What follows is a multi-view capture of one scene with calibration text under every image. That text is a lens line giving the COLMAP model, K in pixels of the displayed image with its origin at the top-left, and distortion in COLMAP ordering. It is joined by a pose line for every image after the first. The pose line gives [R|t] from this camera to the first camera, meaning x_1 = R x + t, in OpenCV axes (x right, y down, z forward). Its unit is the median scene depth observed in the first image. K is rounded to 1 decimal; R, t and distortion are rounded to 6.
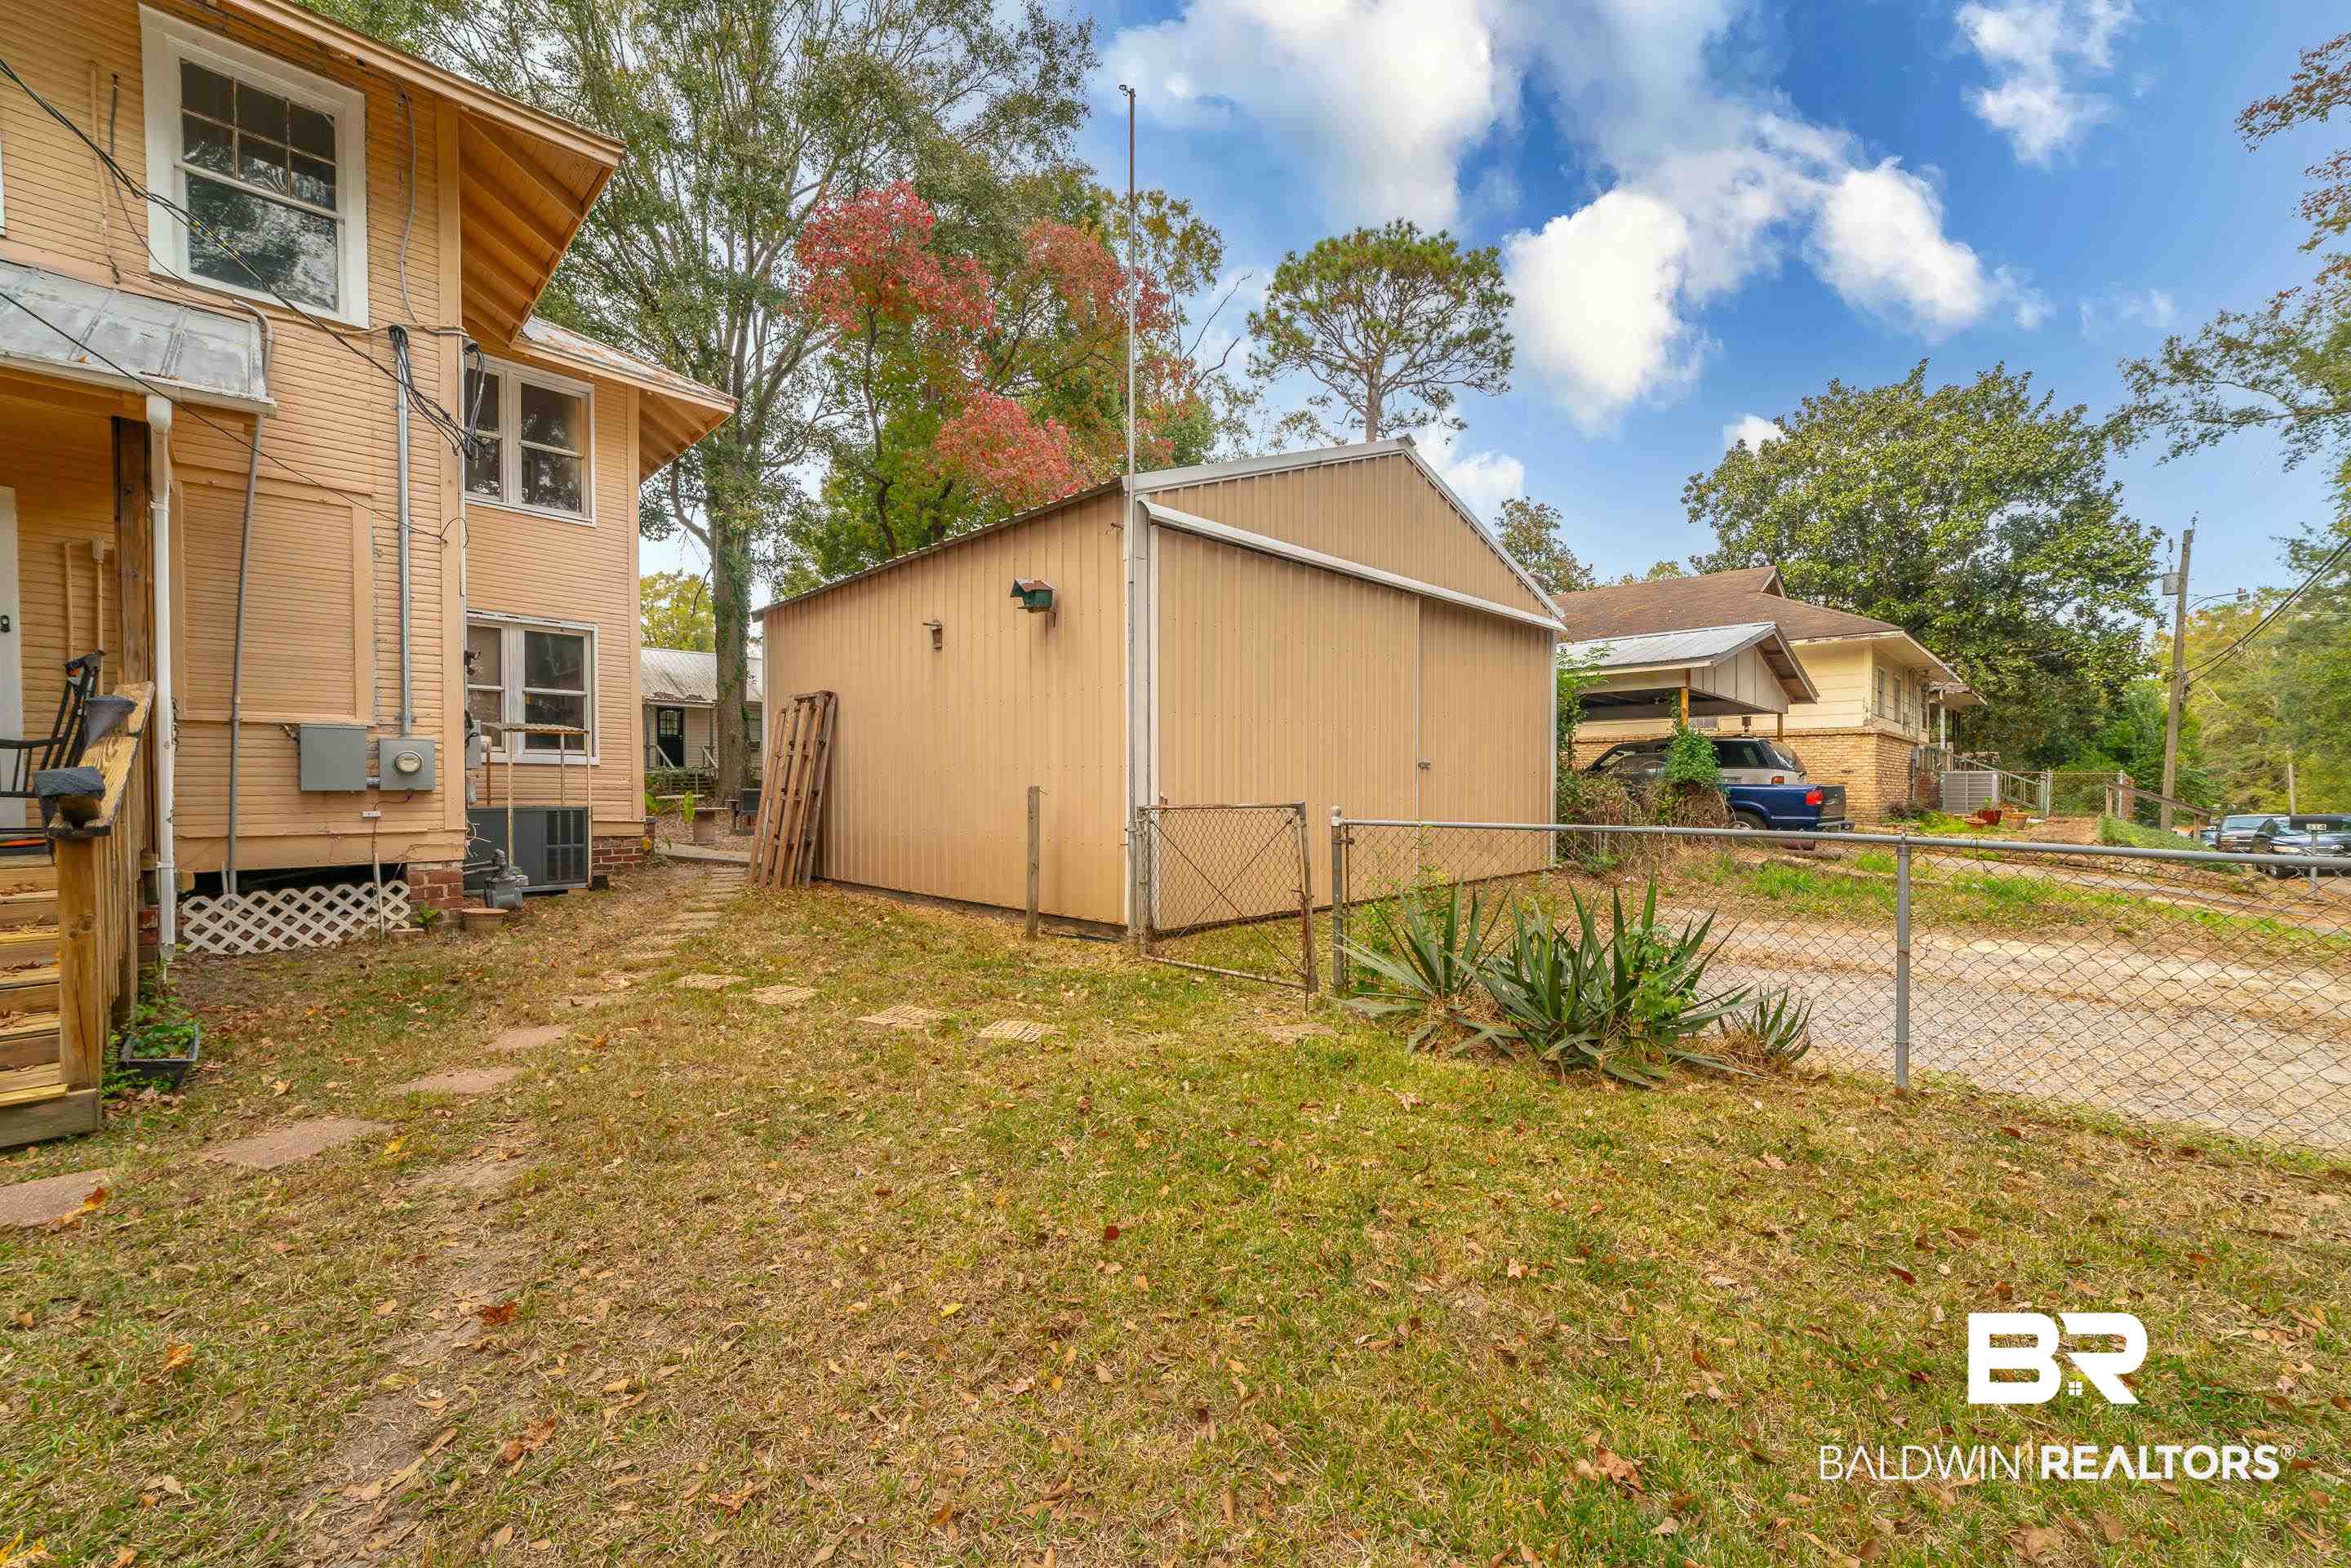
lens RADIAL K [[929.7, 0, 1179.9], [0, 929.7, 794.7], [0, 0, 1]] dist [-0.024158, 0.009327]
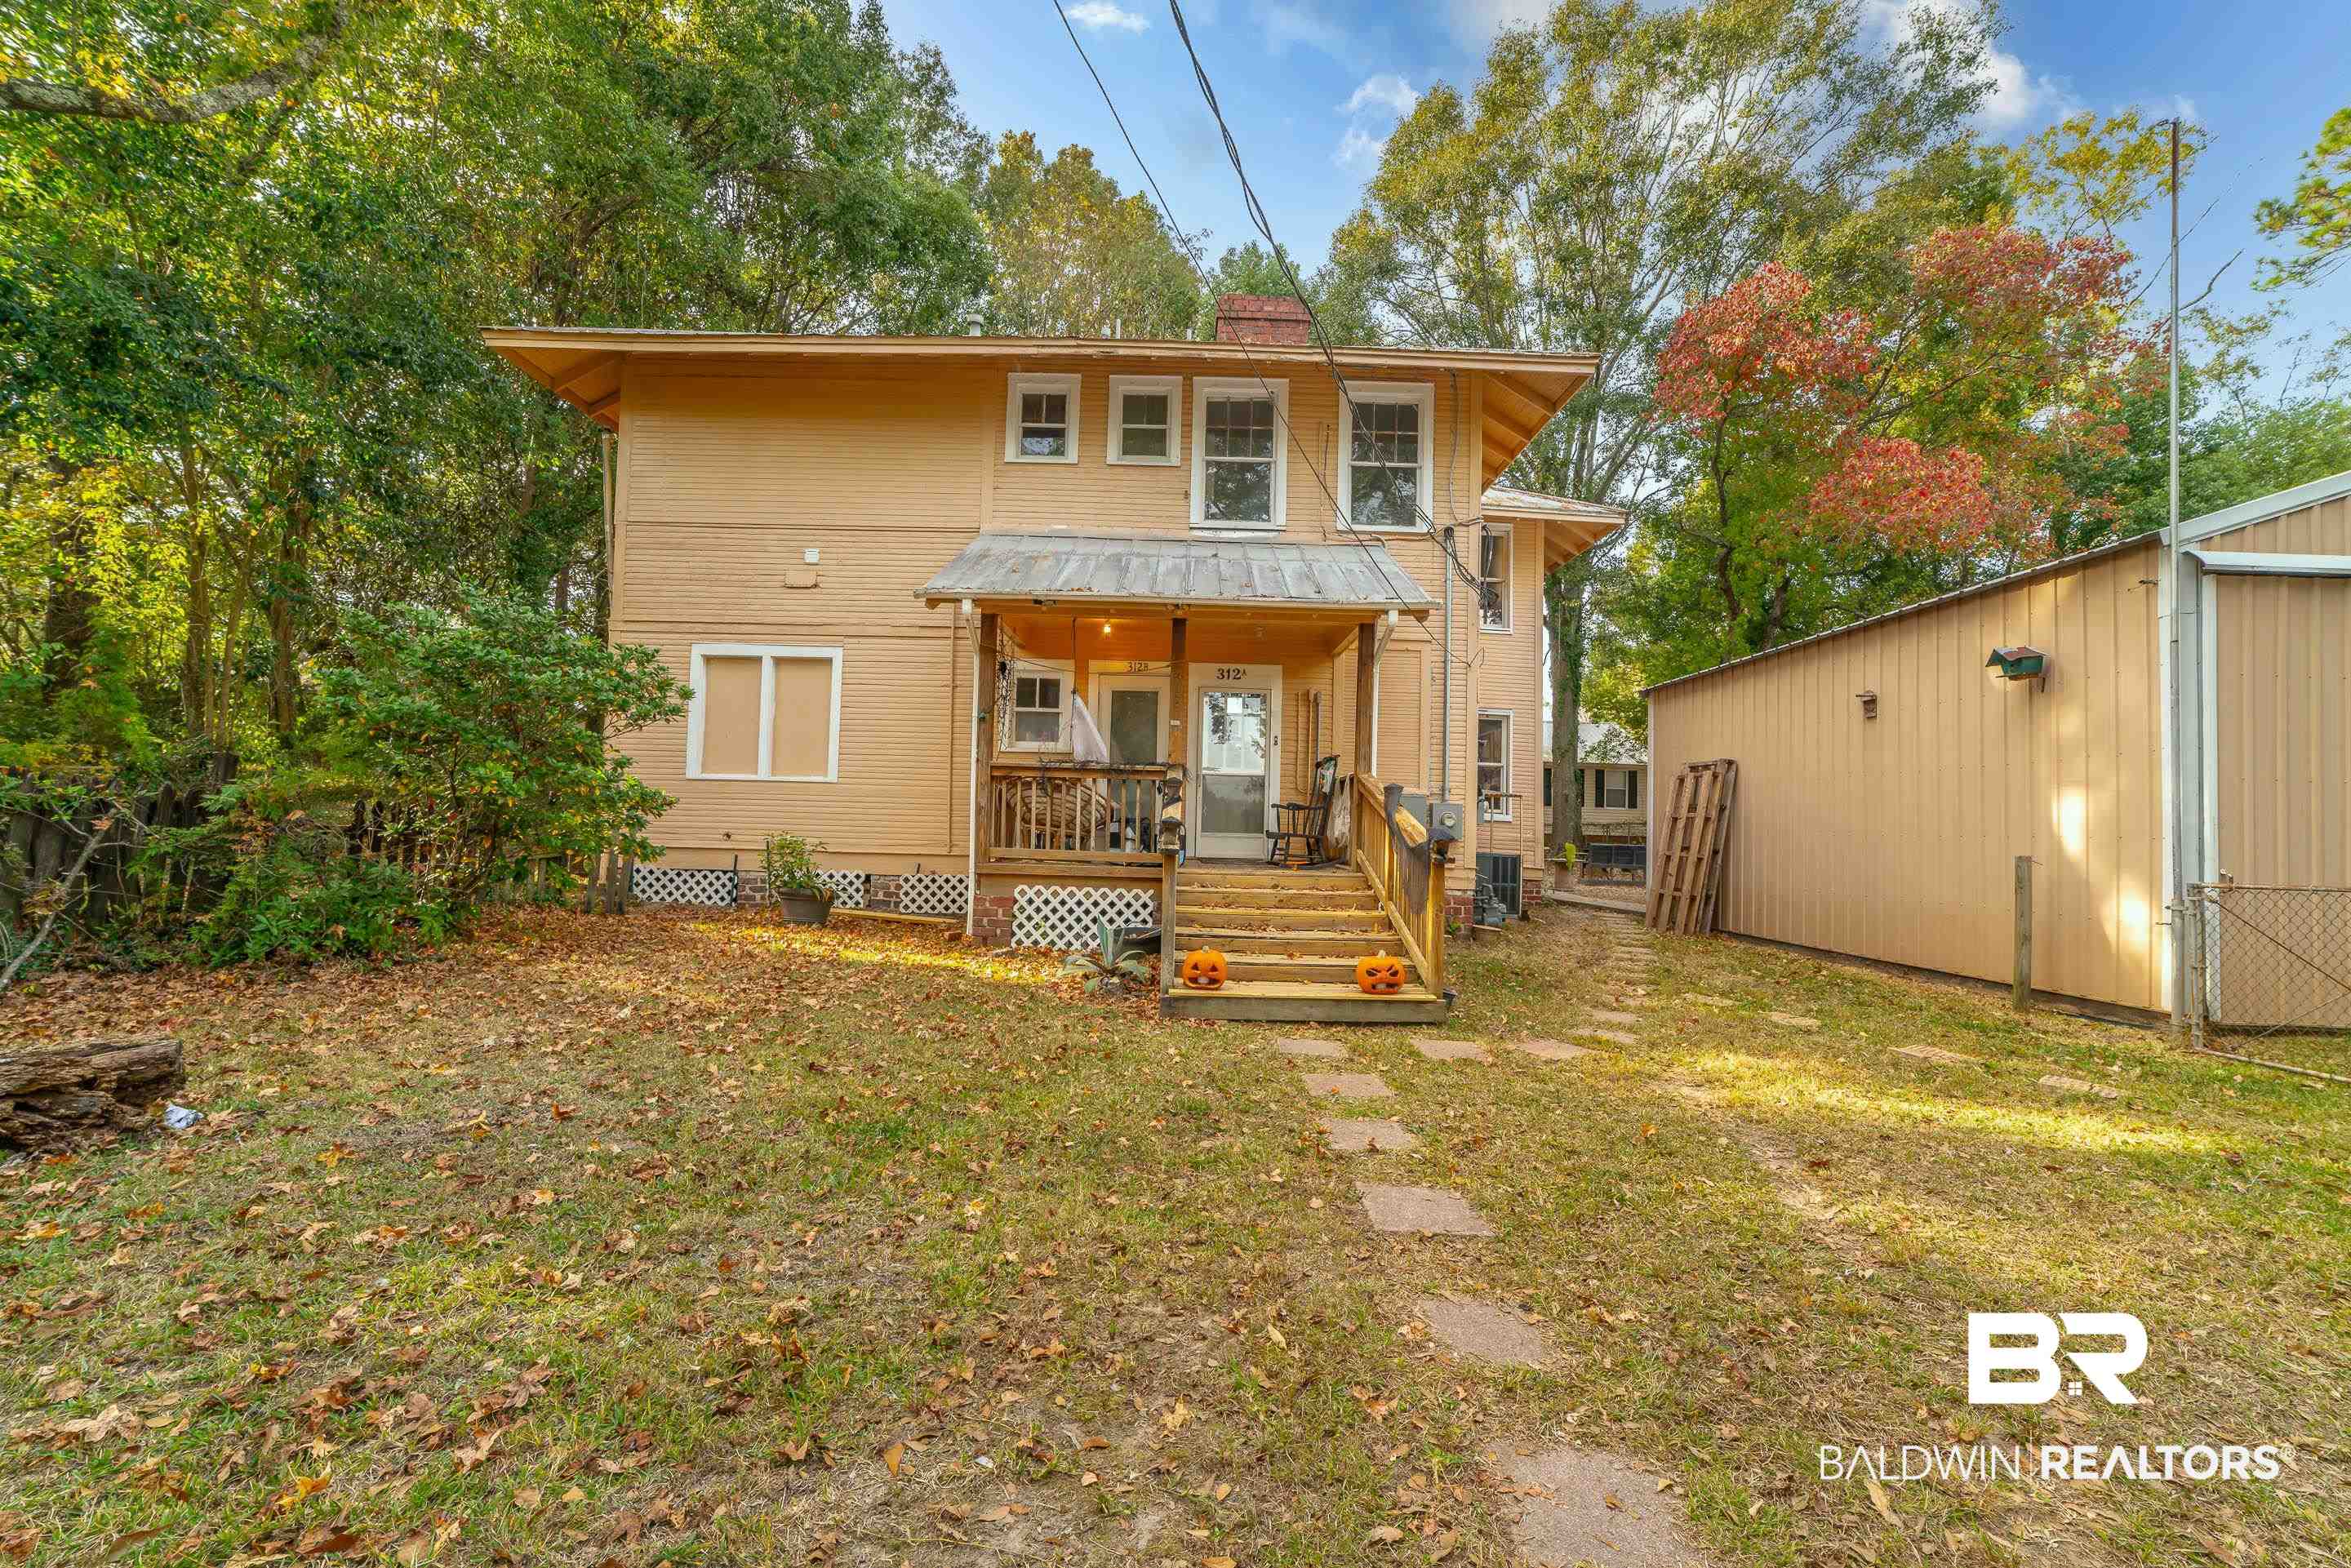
lens RADIAL K [[906.7, 0, 1204.8], [0, 906.7, 795.4], [0, 0, 1]] dist [-0.022806, 0.011199]
pose [[0.712356, -0.001761, -0.701816, -0.075022], [-0.039602, 0.998303, -0.042702, 0.001979], [0.700700, 0.058212, 0.711077, -0.204646]]
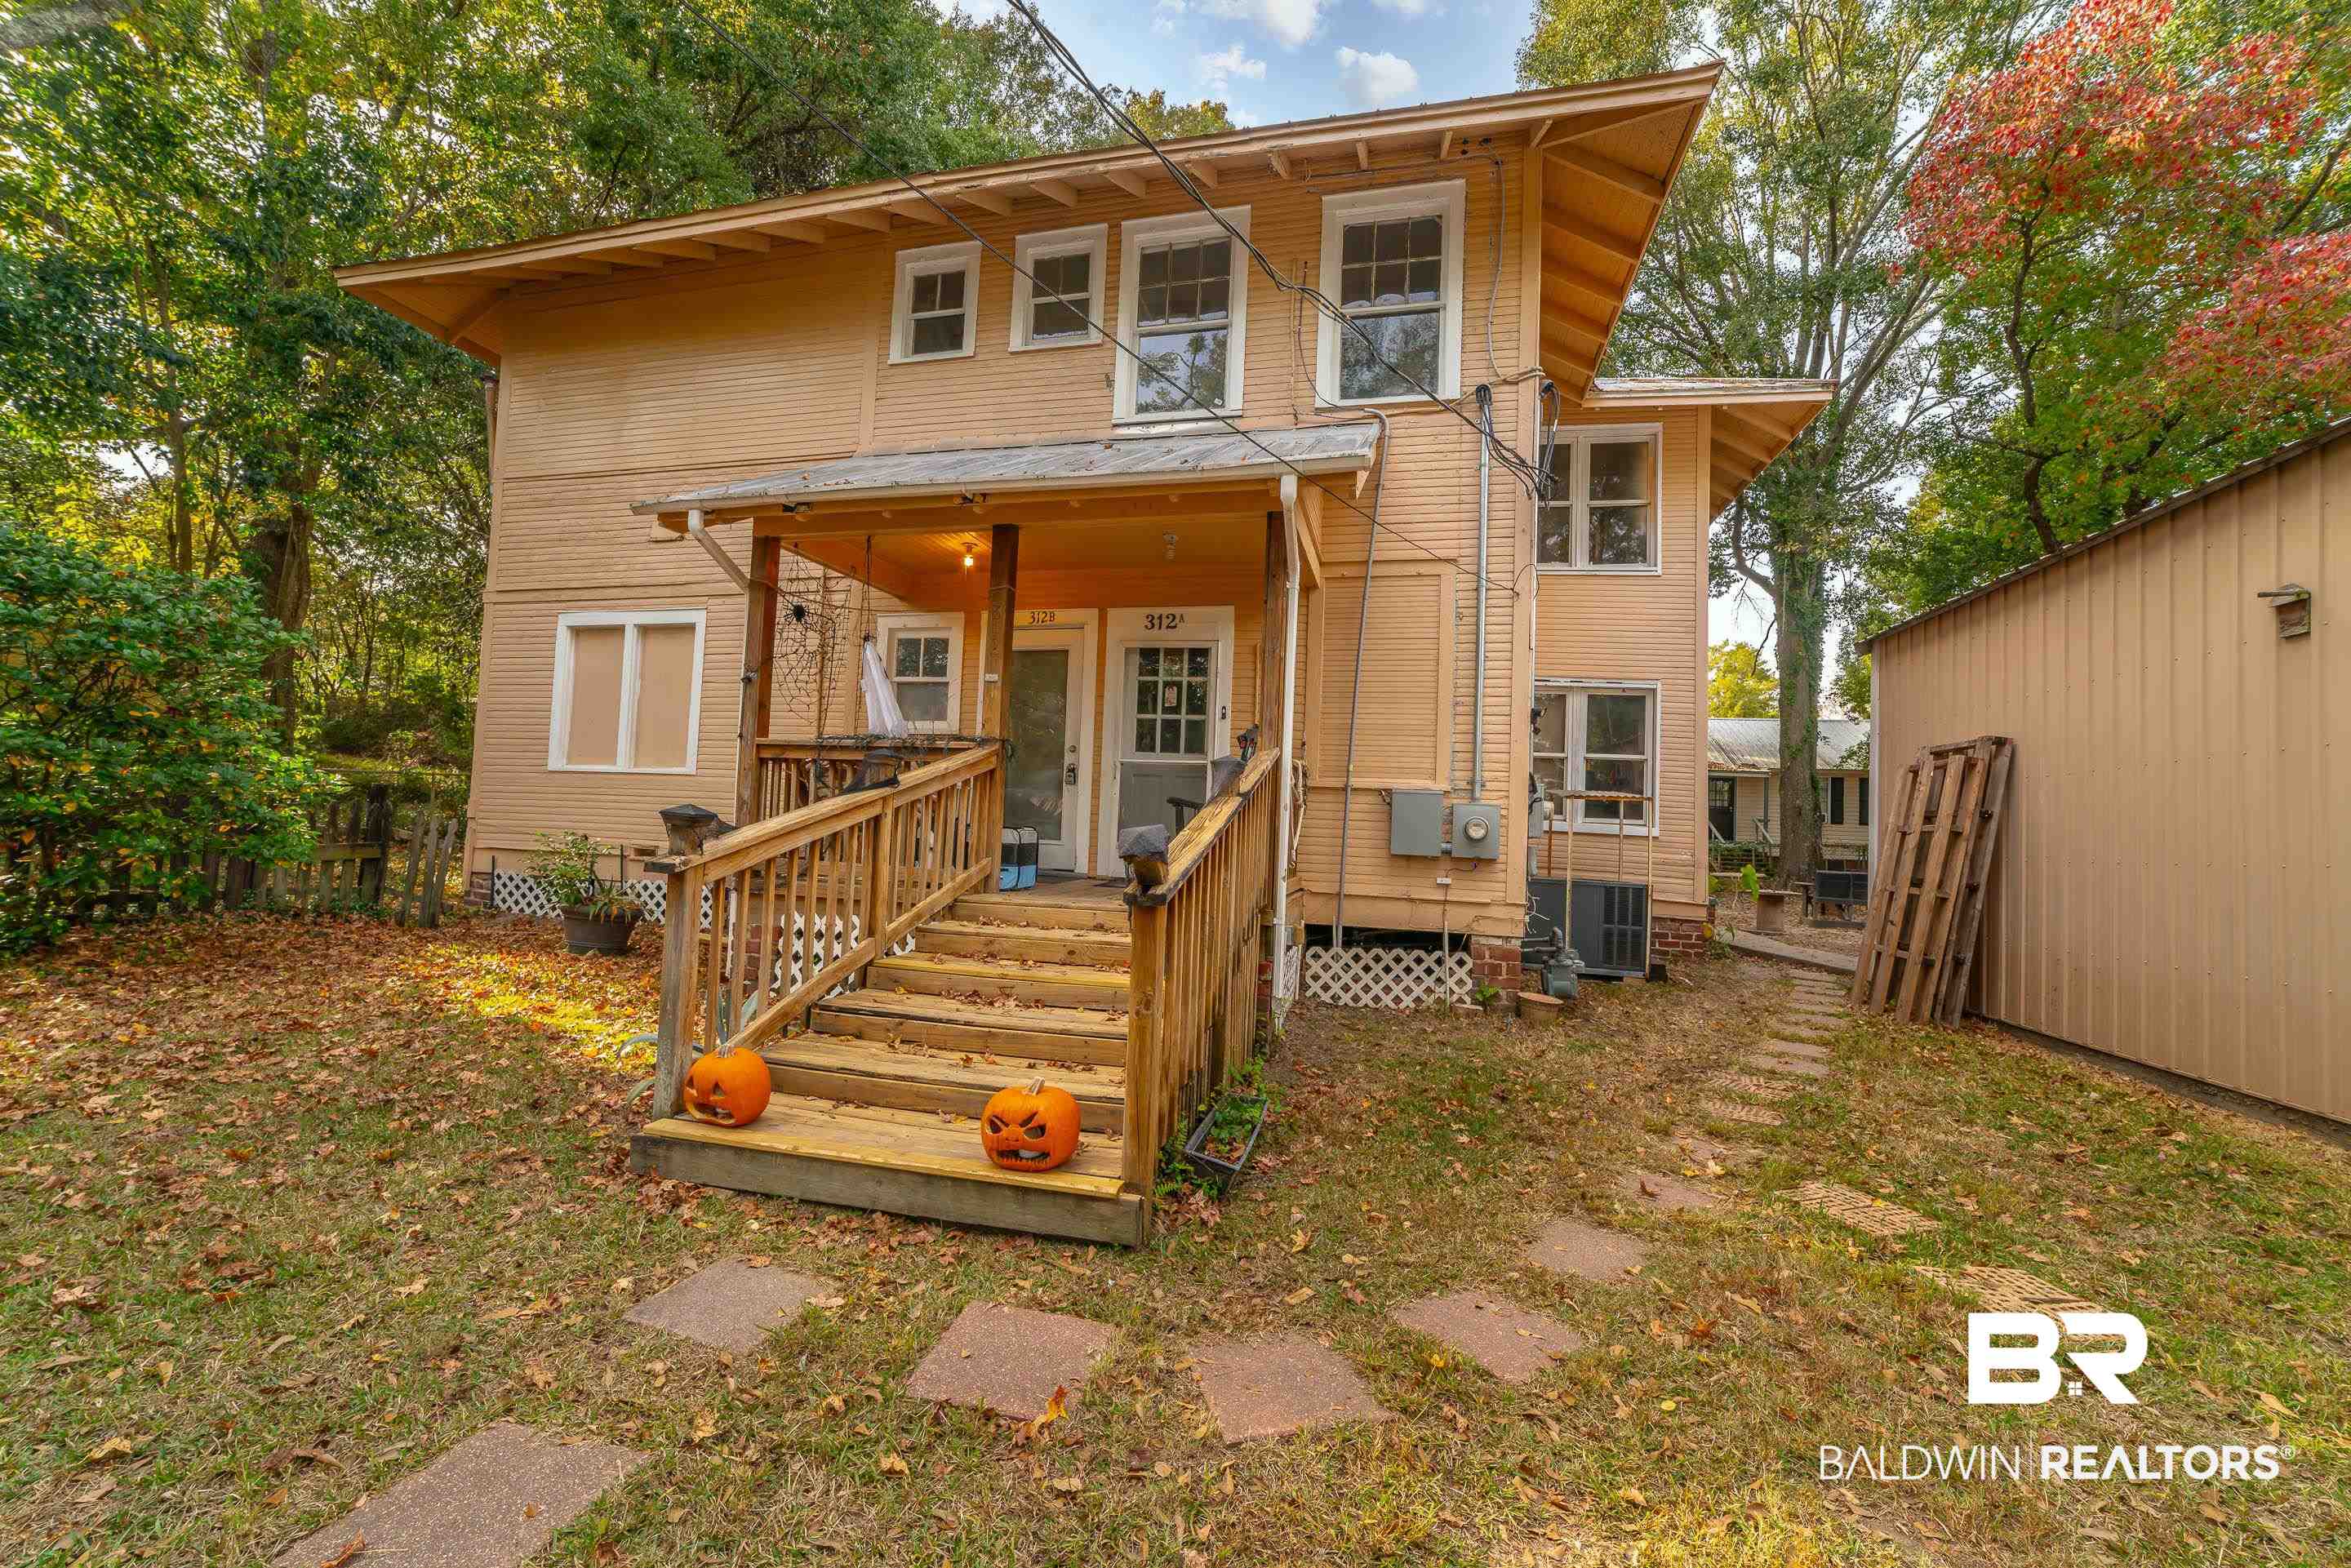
lens RADIAL K [[929.7, 0, 1179.9], [0, 929.7, 794.7], [0, 0, 1]] dist [-0.024158, 0.009327]
pose [[0.518357, -0.011432, -0.855088, -0.125592], [-0.055647, 0.997341, -0.047067, -0.005689], [0.853352, 0.071980, 0.516342, 0.168607]]
